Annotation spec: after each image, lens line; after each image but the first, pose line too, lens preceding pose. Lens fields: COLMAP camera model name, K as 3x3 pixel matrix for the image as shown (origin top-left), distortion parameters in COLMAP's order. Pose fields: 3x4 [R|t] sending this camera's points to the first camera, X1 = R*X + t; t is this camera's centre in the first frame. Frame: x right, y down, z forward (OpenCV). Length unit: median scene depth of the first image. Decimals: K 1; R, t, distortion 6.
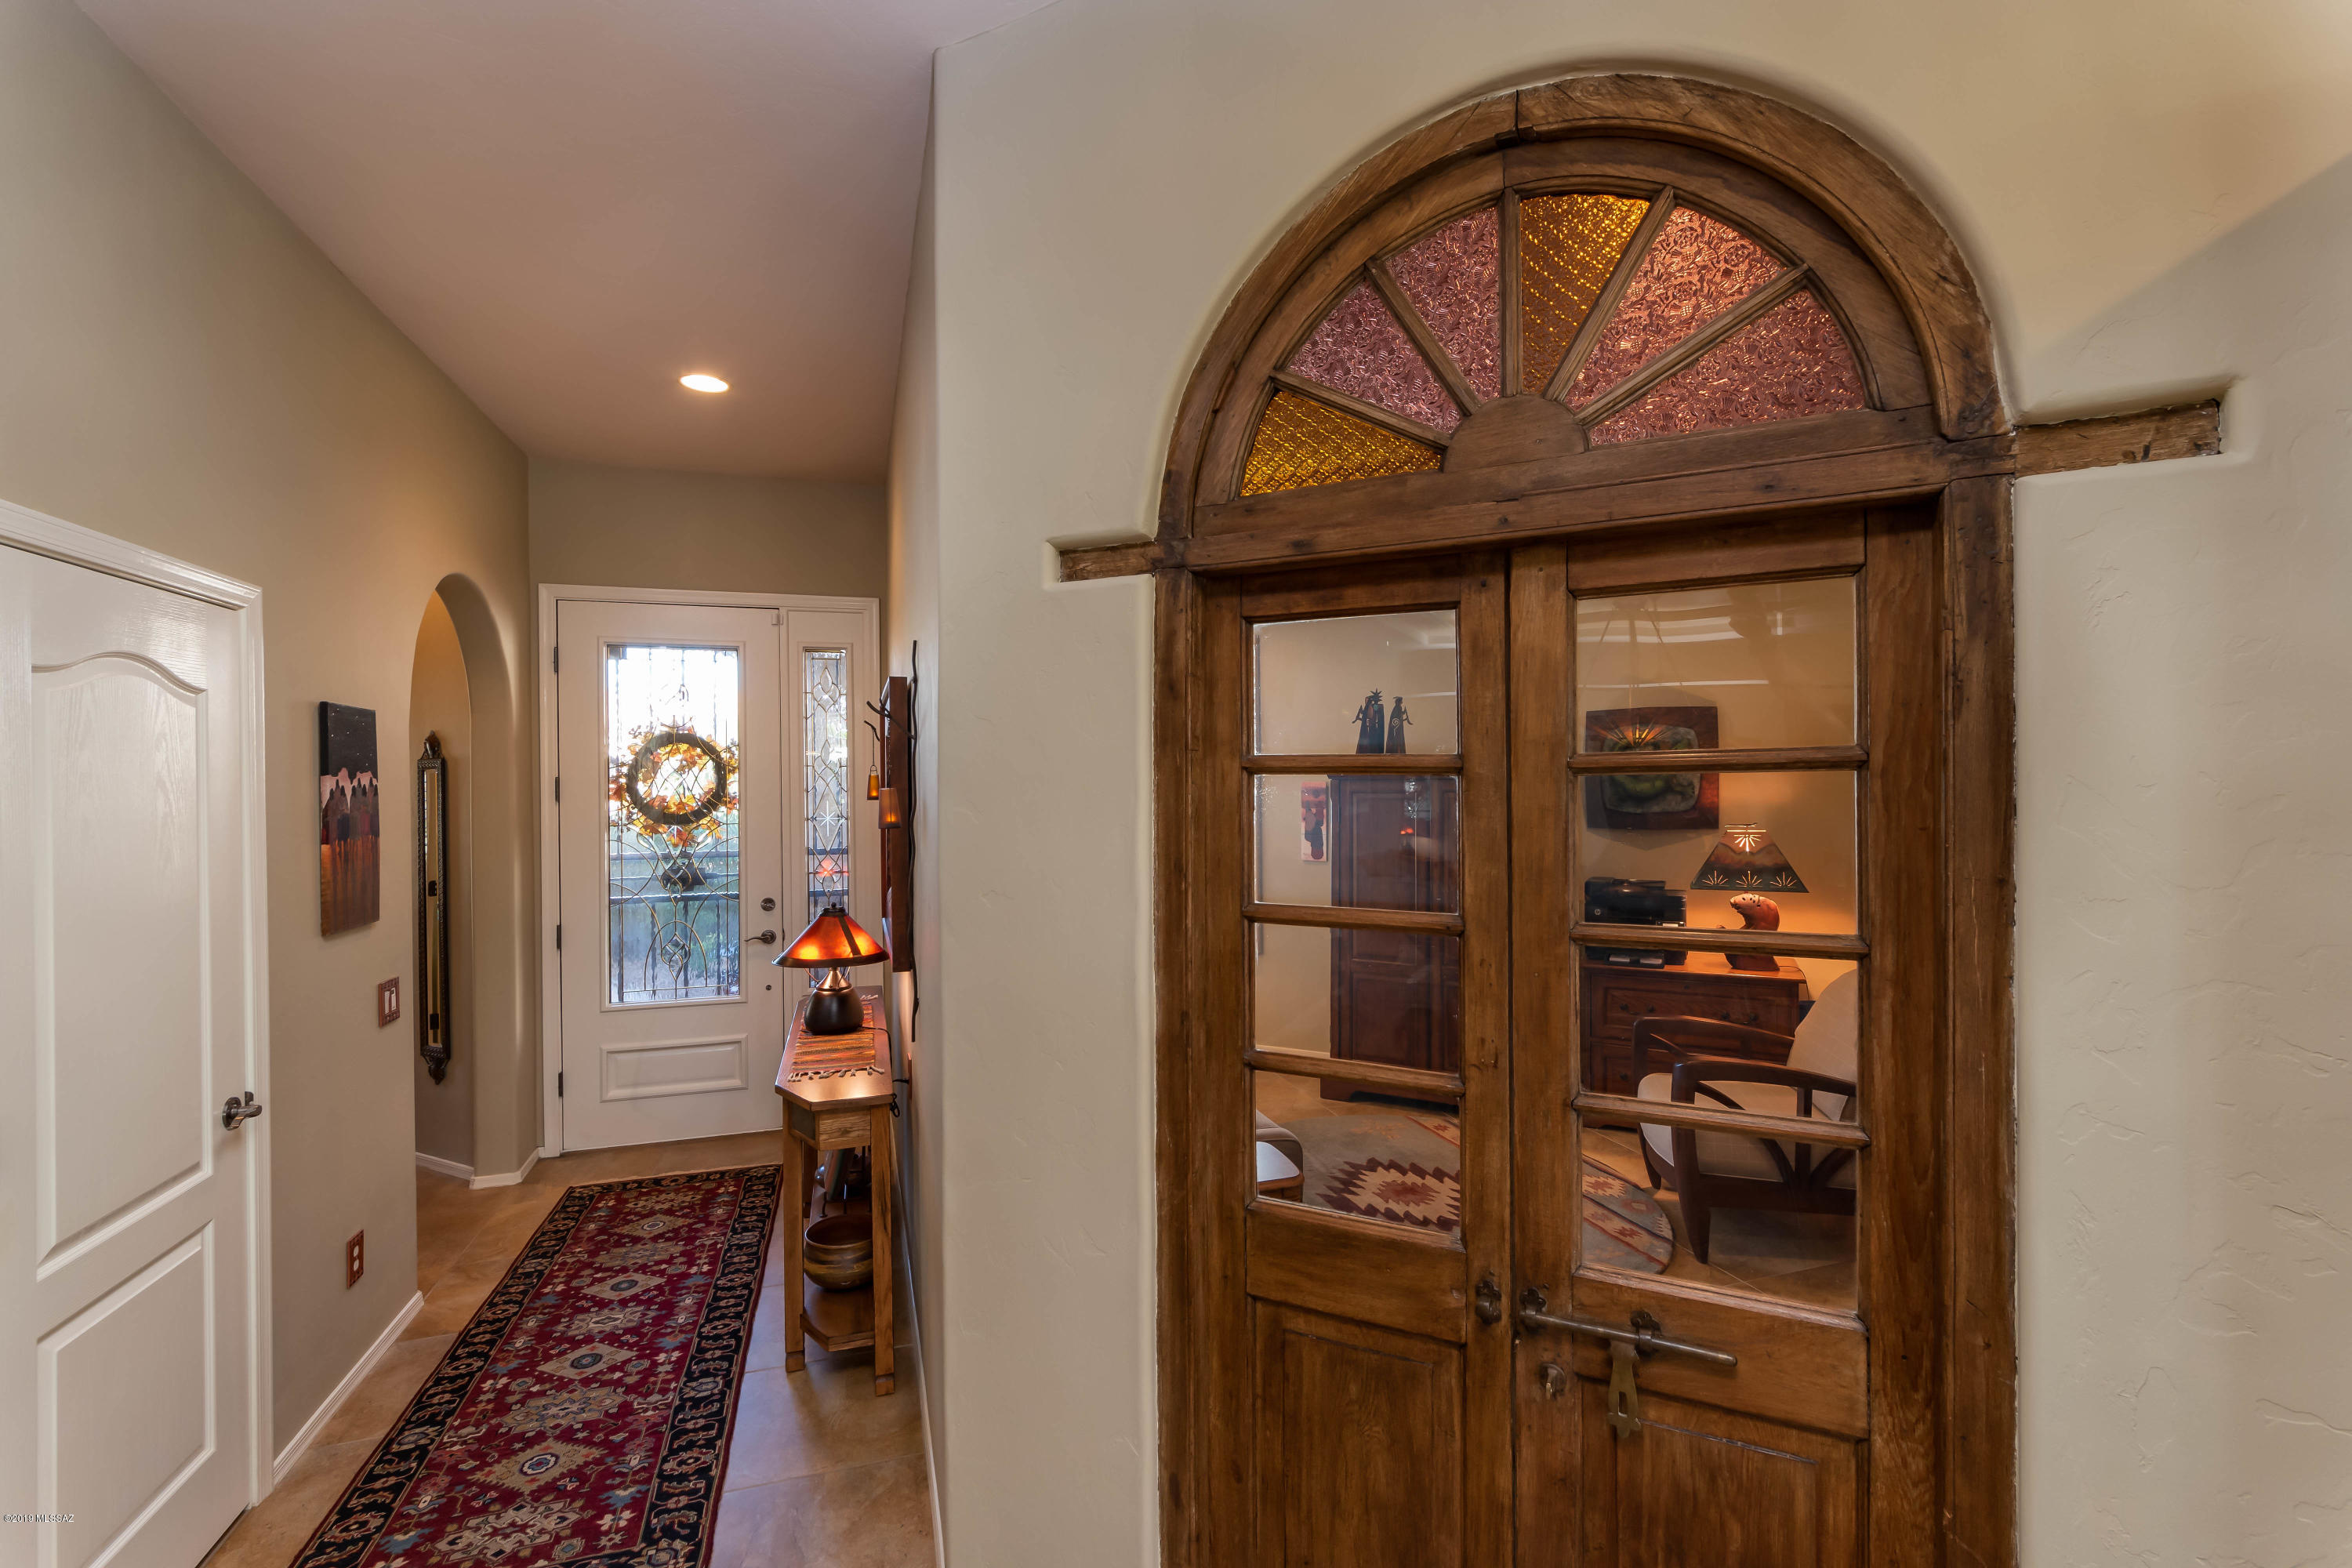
lens RADIAL K [[1021.8, 0, 1171.1], [0, 1021.8, 777.7], [0, 0, 1]] dist [-0.008138, 0.004007]
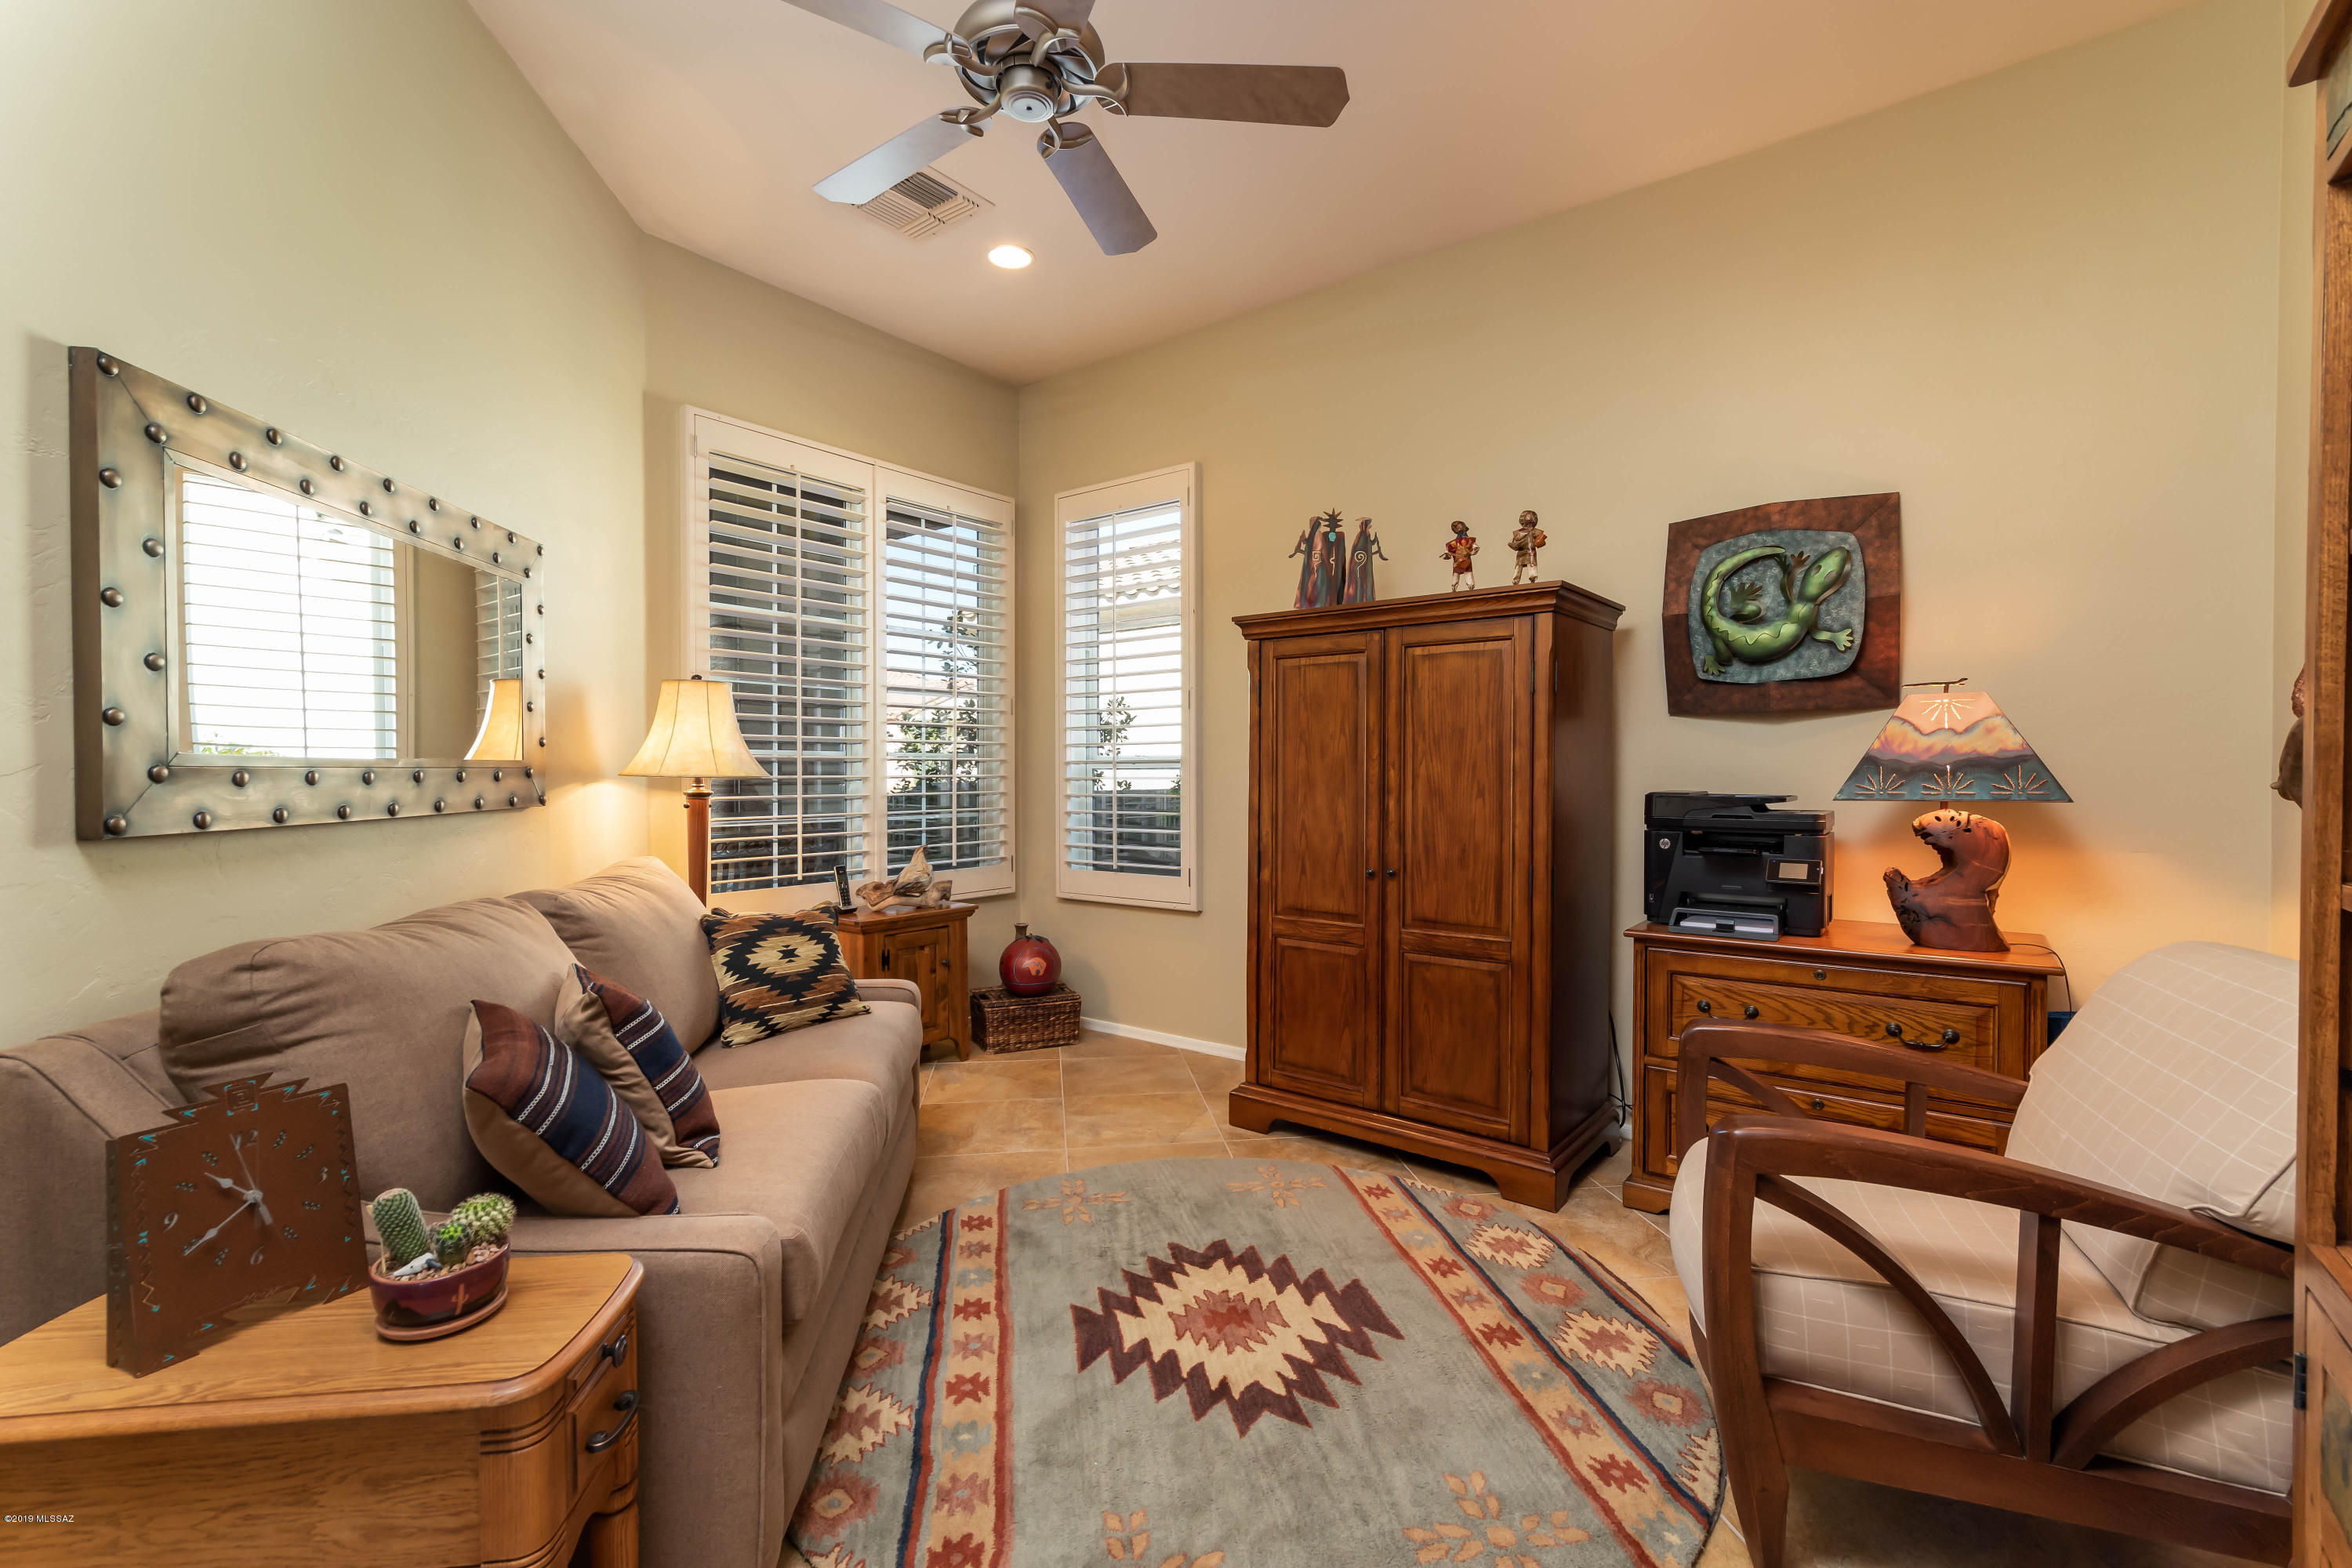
lens RADIAL K [[1021.8, 0, 1171.9], [0, 1021.8, 789.9], [0, 0, 1]] dist [-0.008138, 0.004007]
pose [[0.985073, 0.008231, -0.171941, 0.252876], [-0.003873, 0.999663, 0.025665, 0.091407], [0.172095, -0.024616, 0.984773, 0.396149]]
